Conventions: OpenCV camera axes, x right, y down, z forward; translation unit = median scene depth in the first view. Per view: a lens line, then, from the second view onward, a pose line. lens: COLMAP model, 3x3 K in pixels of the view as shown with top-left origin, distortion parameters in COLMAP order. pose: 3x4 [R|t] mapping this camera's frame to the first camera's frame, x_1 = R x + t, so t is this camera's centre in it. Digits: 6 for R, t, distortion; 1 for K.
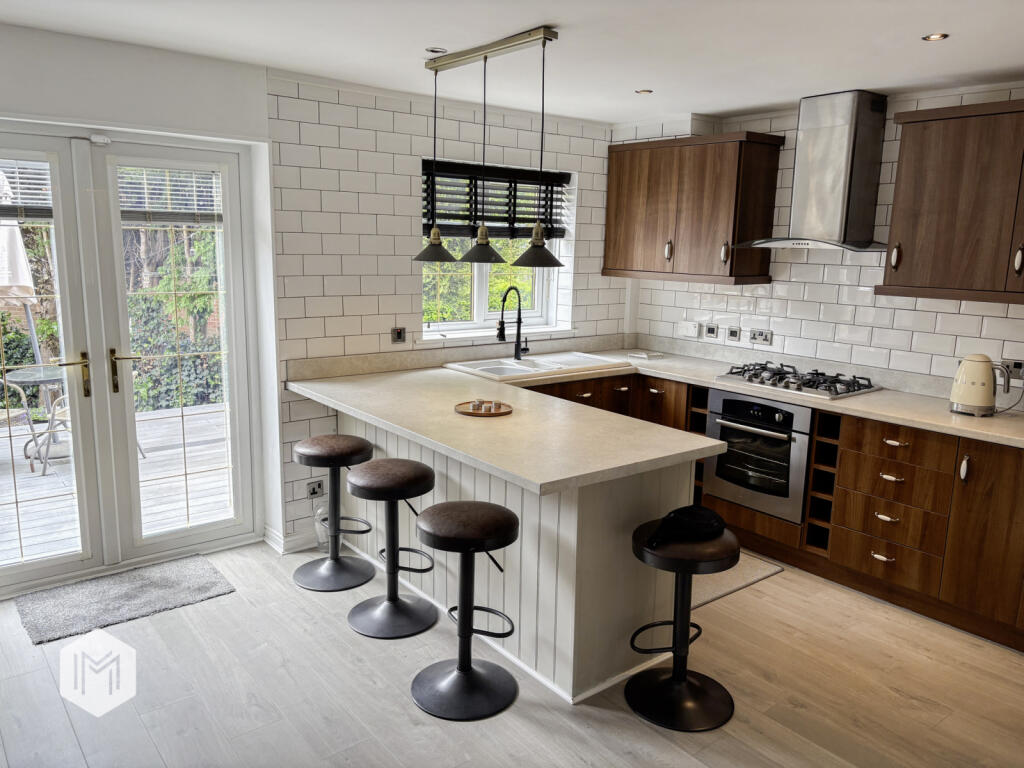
lens RADIAL K [[770.8, 0, 512.0], [0, 770.8, 384.2], [0, 0, 1]] dist [0.013153, -0.020908]
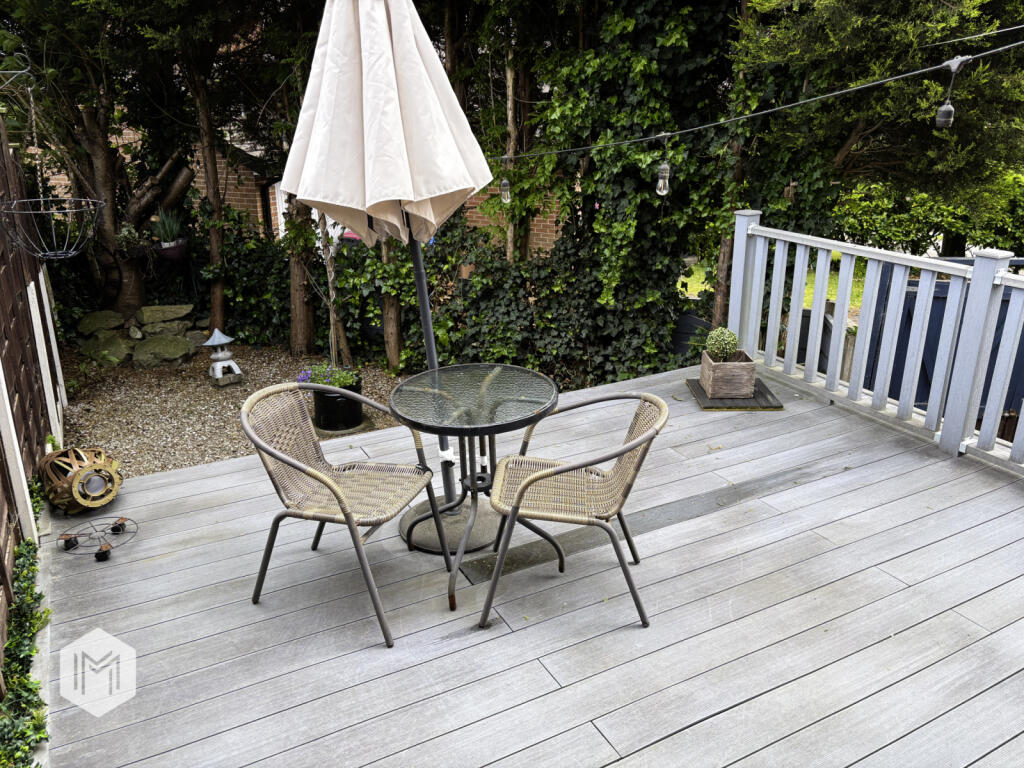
lens RADIAL K [[770.8, 0, 512.2], [0, 770.8, 381.6], [0, 0, 1]] dist [0.013153, -0.020908]
pose [[0.983299, 0.040715, -0.177385, -0.290644], [-0.012629, 0.987571, 0.156668, -0.057599], [0.181559, -0.151812, 0.971591, 0.331952]]
